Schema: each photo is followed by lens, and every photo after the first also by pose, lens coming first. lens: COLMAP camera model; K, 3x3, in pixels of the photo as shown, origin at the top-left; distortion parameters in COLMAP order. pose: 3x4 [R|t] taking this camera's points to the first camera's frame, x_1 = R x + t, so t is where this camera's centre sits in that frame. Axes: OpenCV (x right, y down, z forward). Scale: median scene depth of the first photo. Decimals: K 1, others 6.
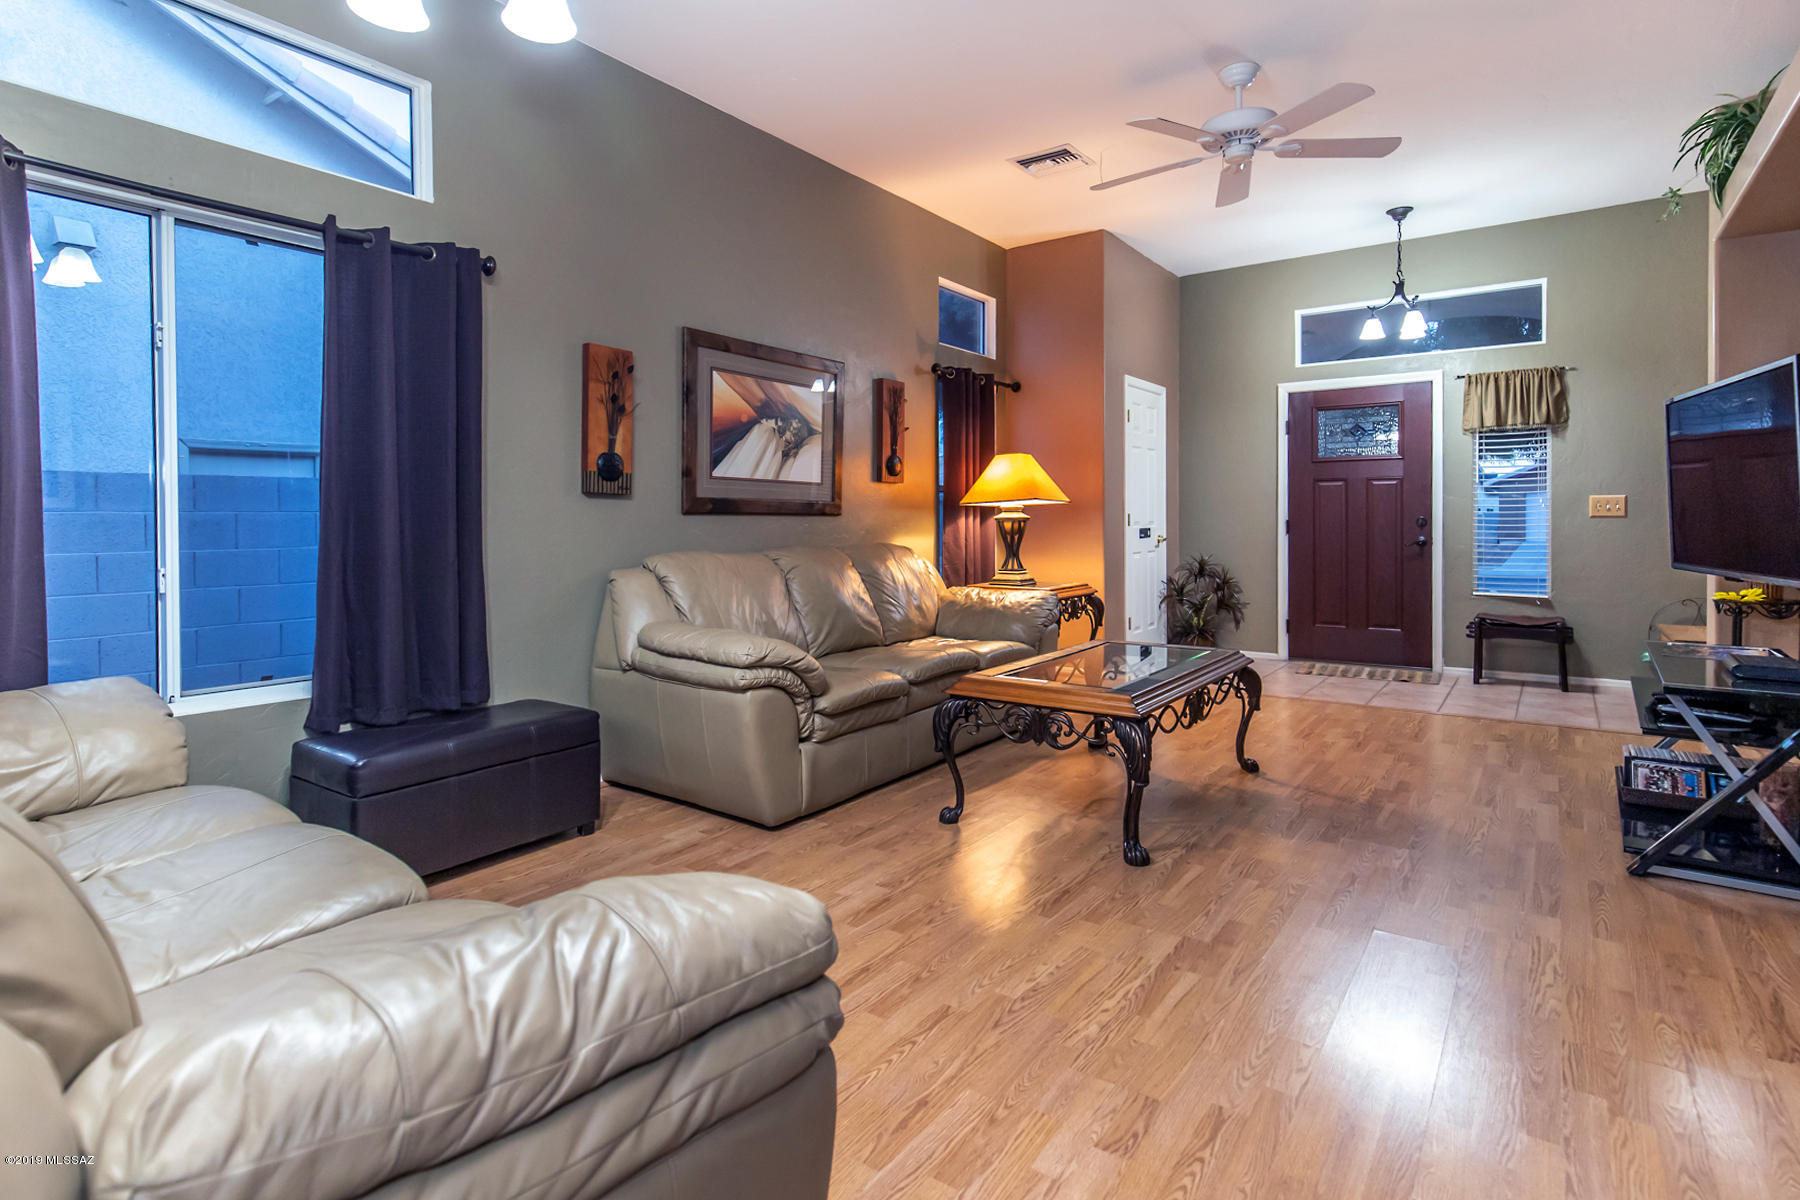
lens RADIAL K [[805.7, 0, 929.8], [0, 805.7, 507.0], [0, 0, 1]] dist [-0.001321, -0.000875]
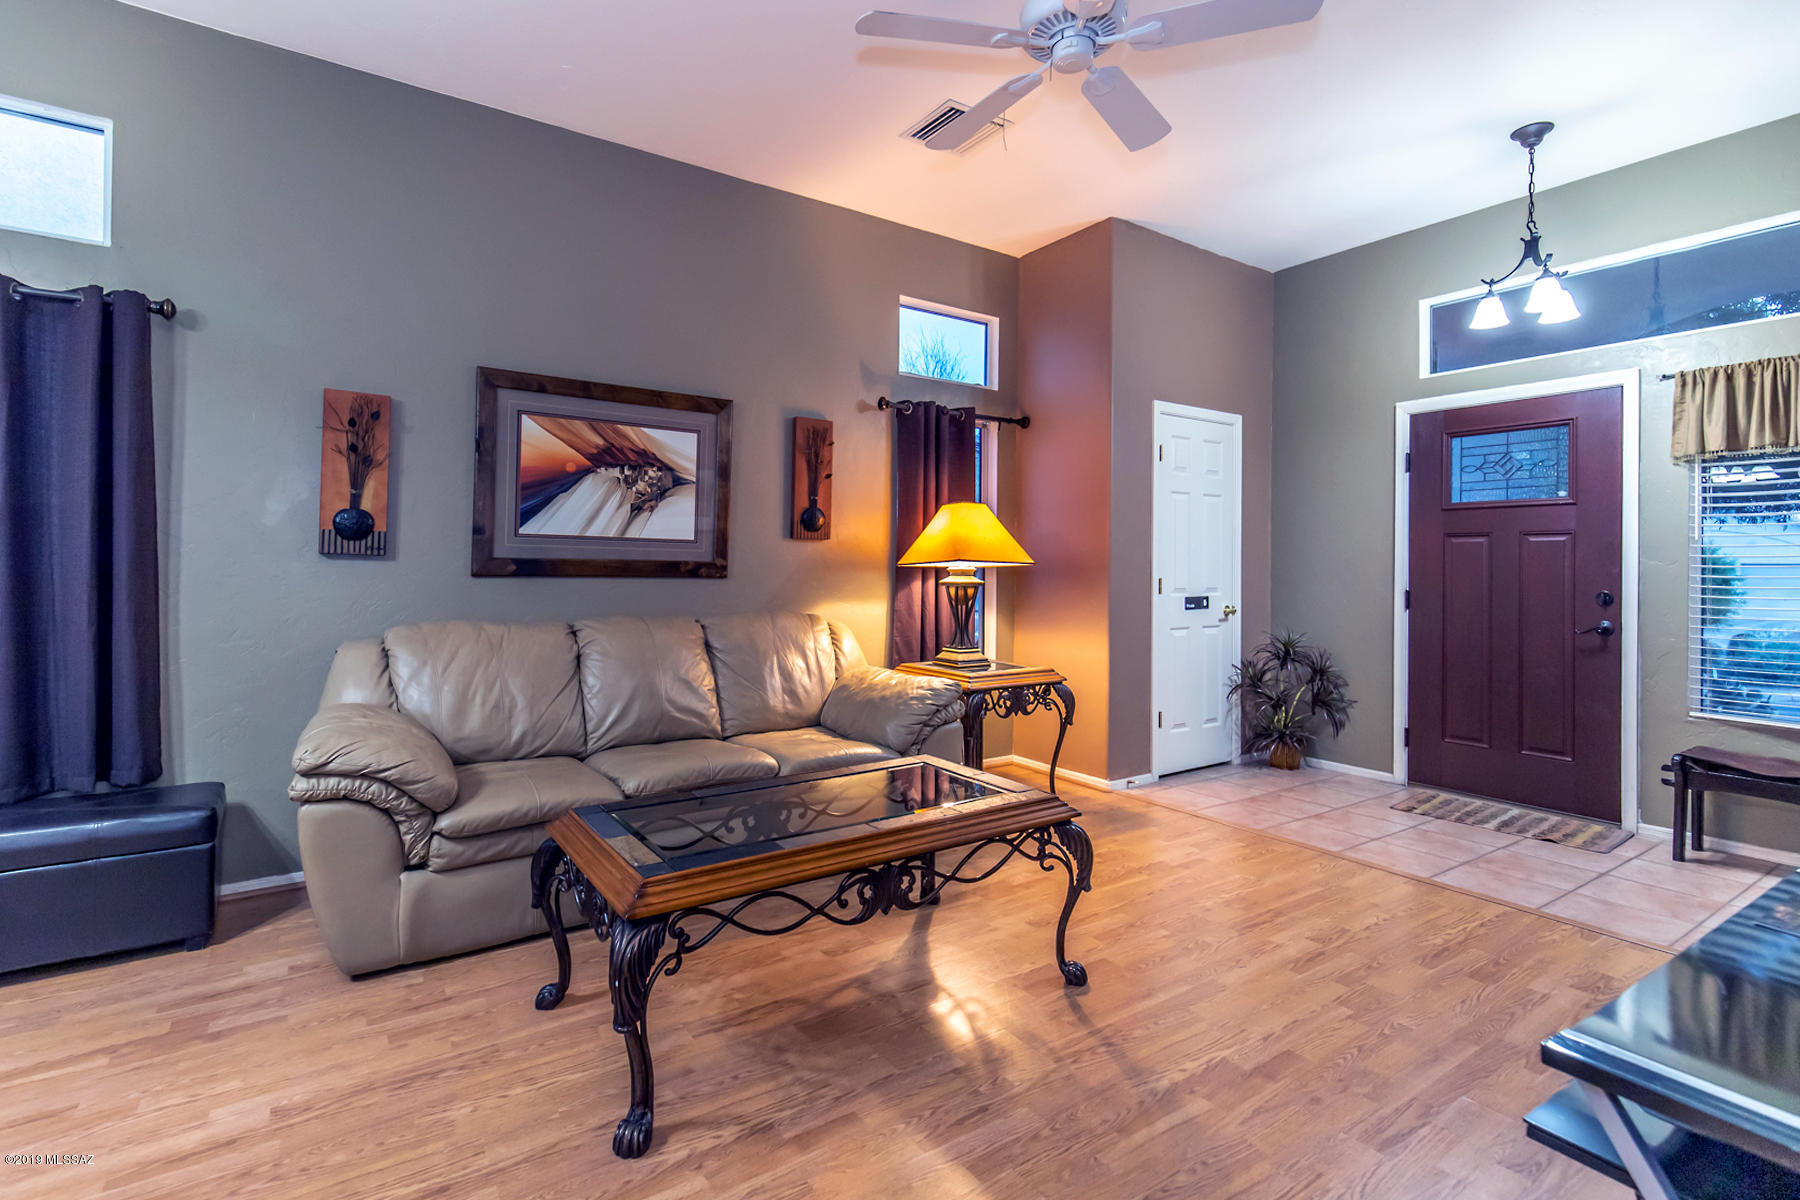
lens RADIAL K [[810.8, 0, 924.1], [0, 810.8, 546.7], [0, 0, 1]] dist [0.009680, -0.001680]
pose [[0.952258, 0.004739, -0.305257, 0.313928], [-0.008709, 0.999894, -0.011645, -0.012789], [0.305170, 0.013747, 0.952199, 0.210665]]
